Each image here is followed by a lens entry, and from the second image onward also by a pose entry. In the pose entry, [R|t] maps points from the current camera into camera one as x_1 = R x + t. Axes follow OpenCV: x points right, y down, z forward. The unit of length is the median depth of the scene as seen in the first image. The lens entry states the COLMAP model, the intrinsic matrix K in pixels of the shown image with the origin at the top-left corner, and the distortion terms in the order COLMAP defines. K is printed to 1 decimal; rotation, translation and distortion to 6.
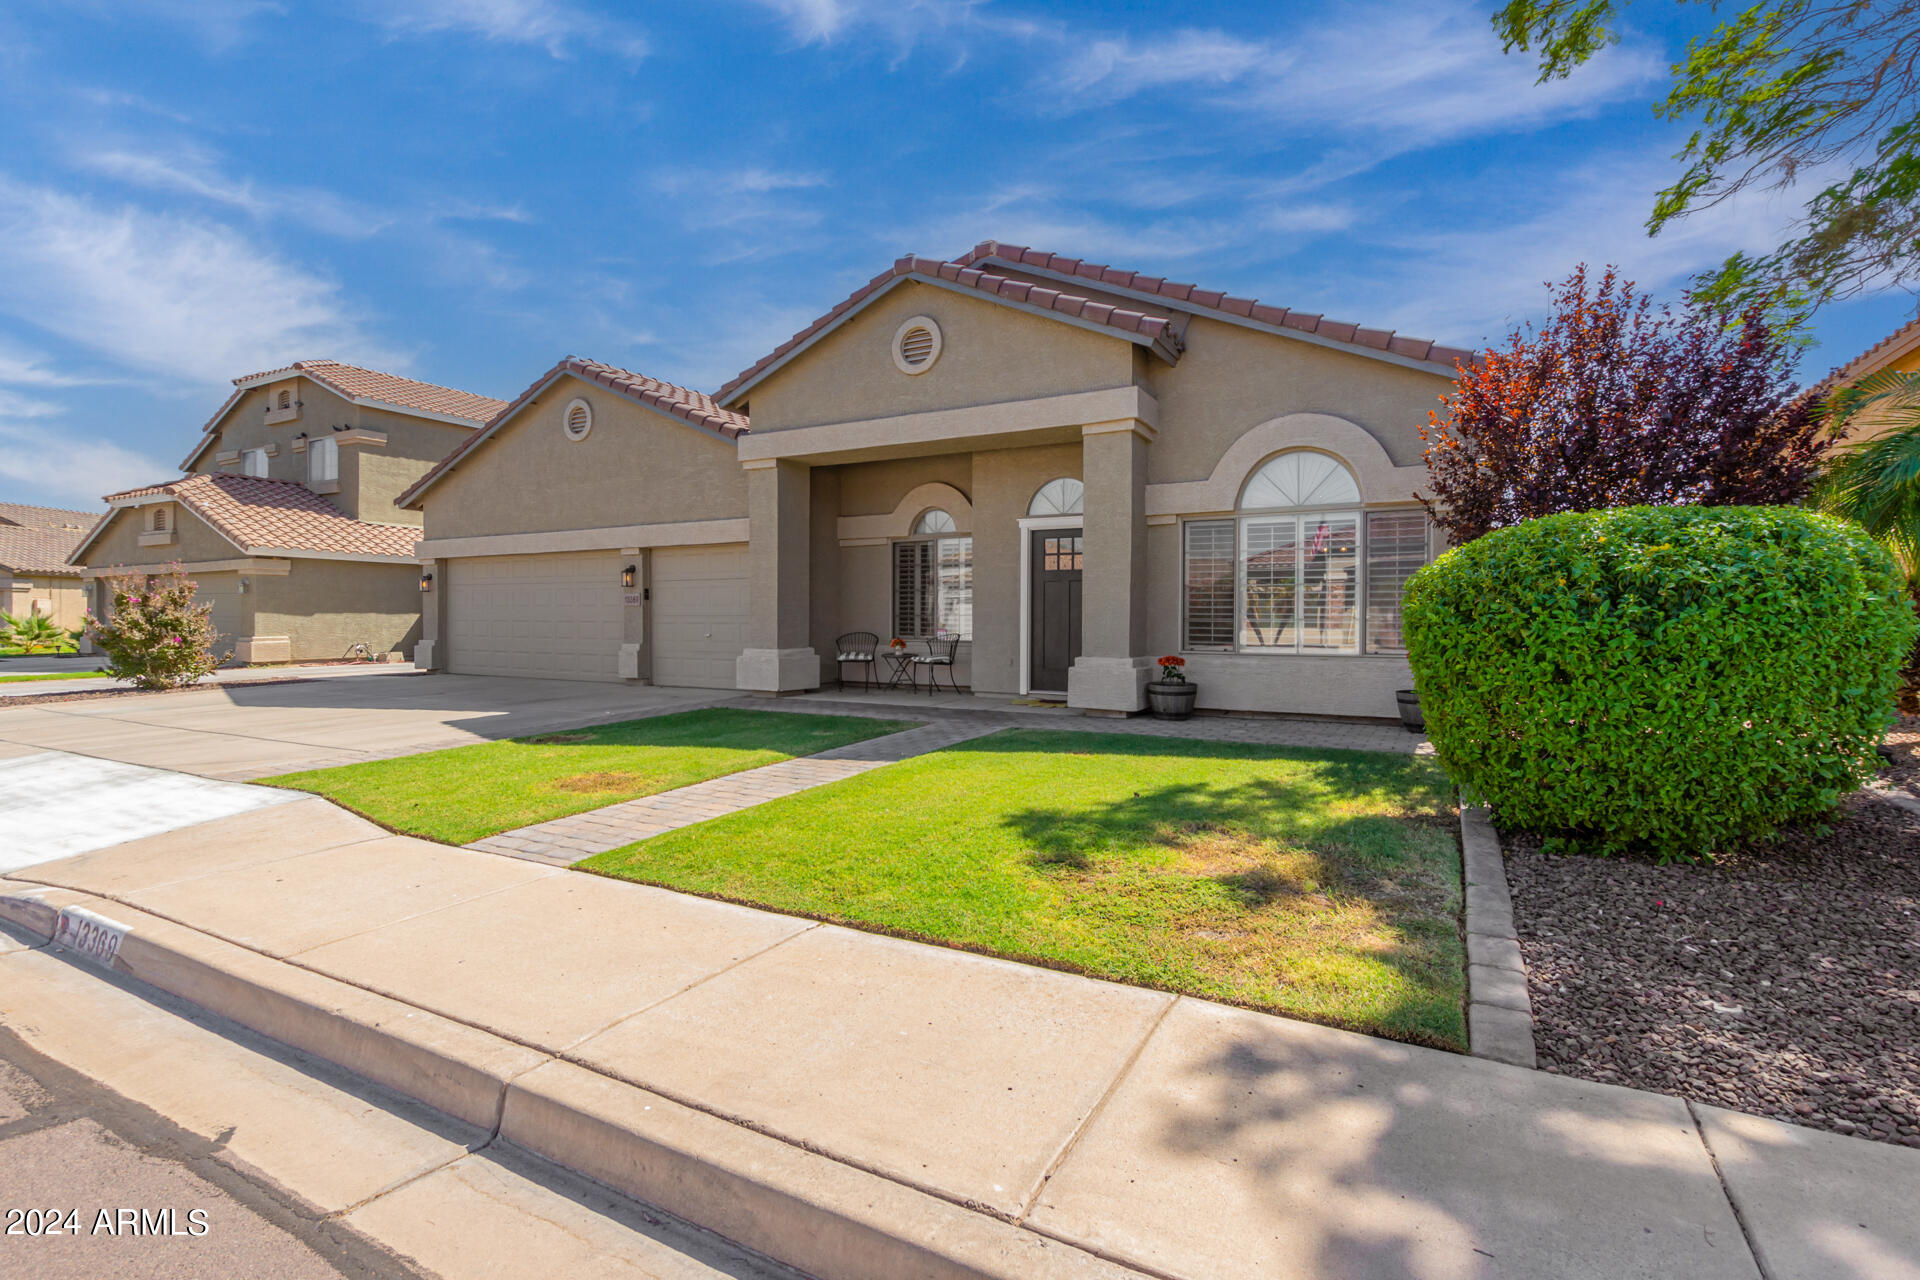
lens RADIAL K [[878.7, 0, 956.3], [0, 878.7, 619.1], [0, 0, 1]] dist [0.006147, -0.001394]
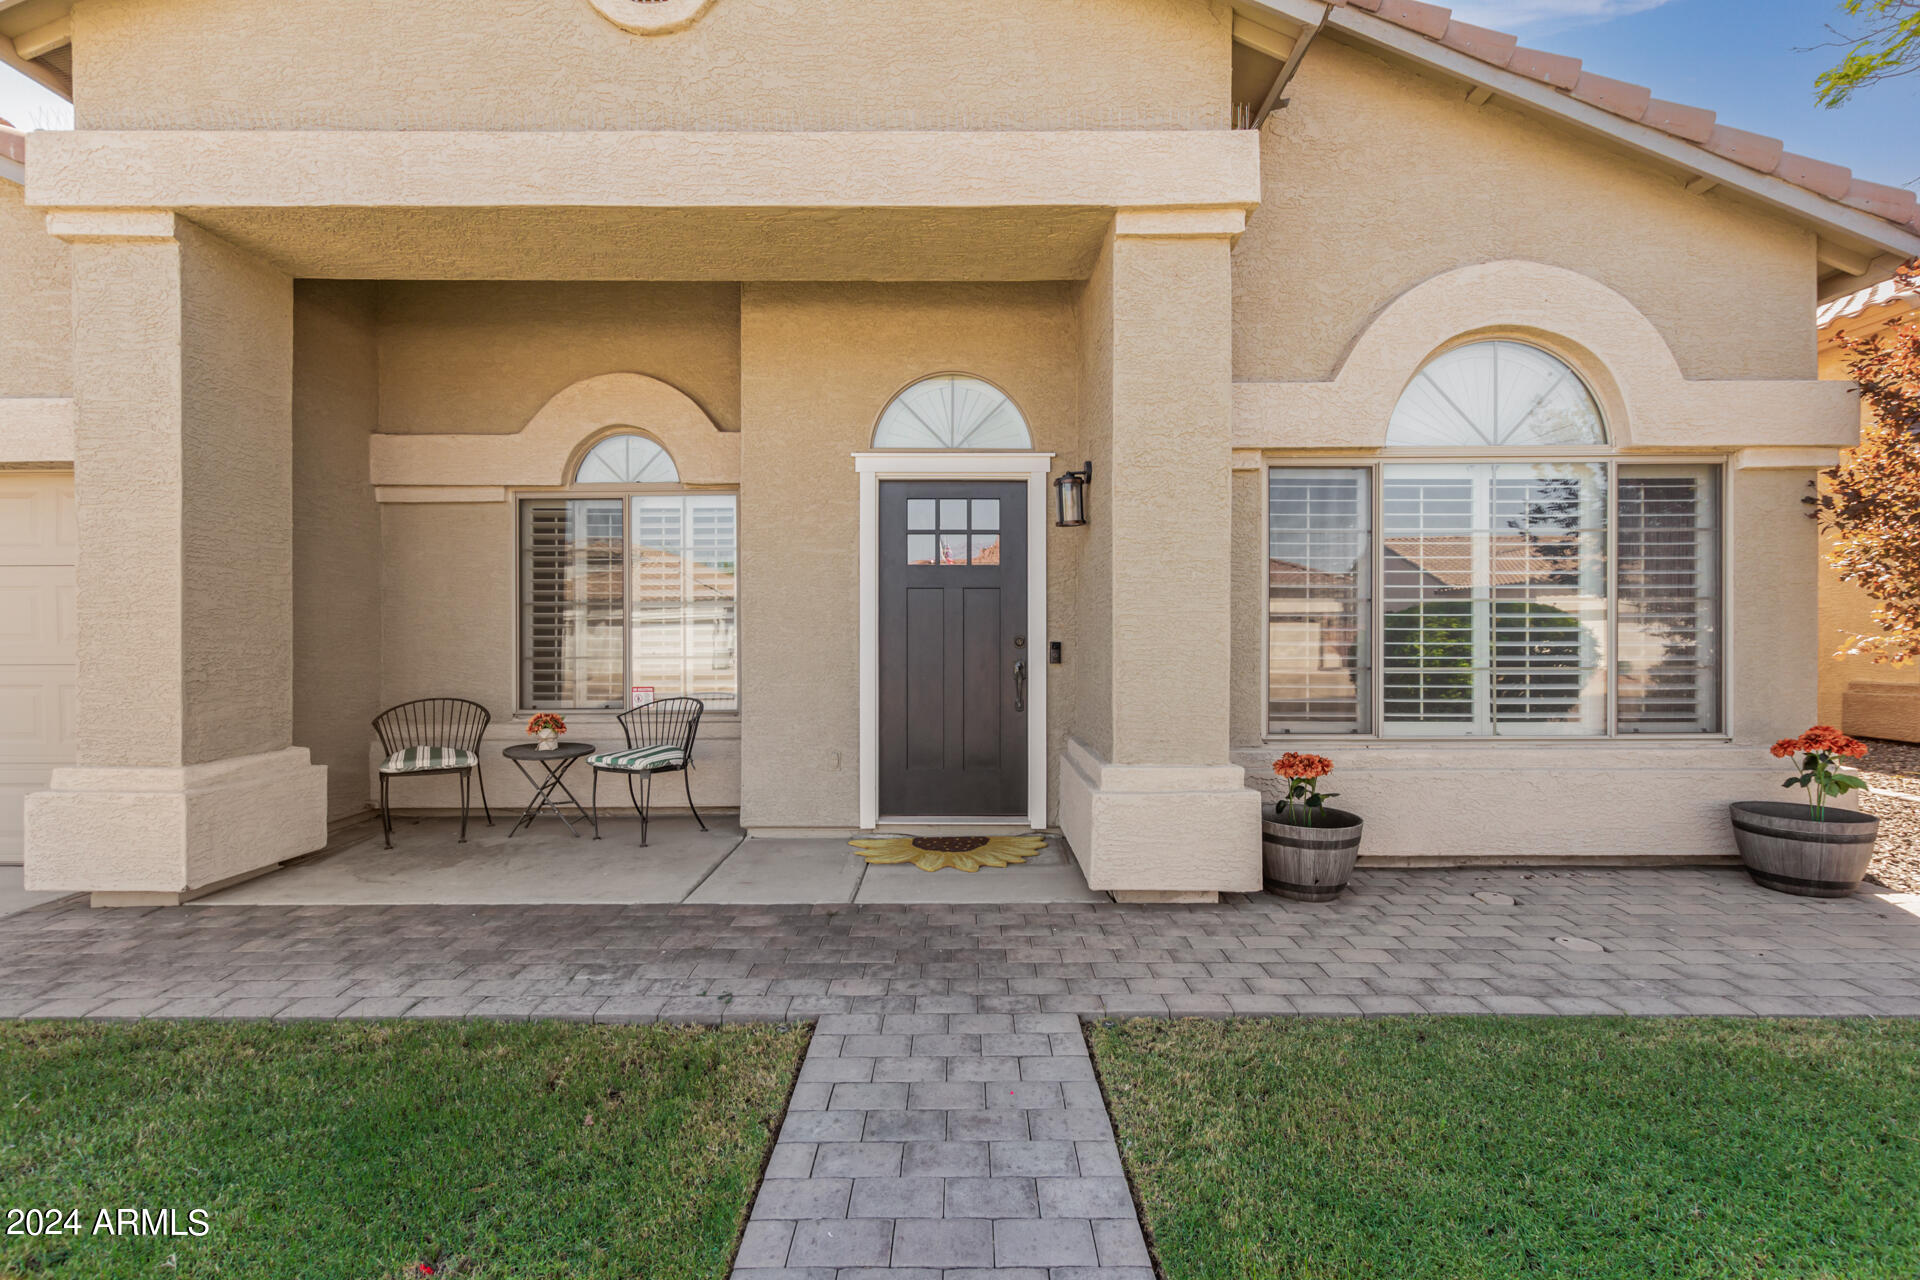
lens RADIAL K [[878.7, 0, 969.2], [0, 878.7, 637.9], [0, 0, 1]] dist [0.006147, -0.001394]
pose [[0.876947, -0.006257, 0.480547, -0.097108], [0.005199, 0.999980, 0.003531, -0.016116], [-0.480560, -0.000598, 0.876962, 0.539769]]
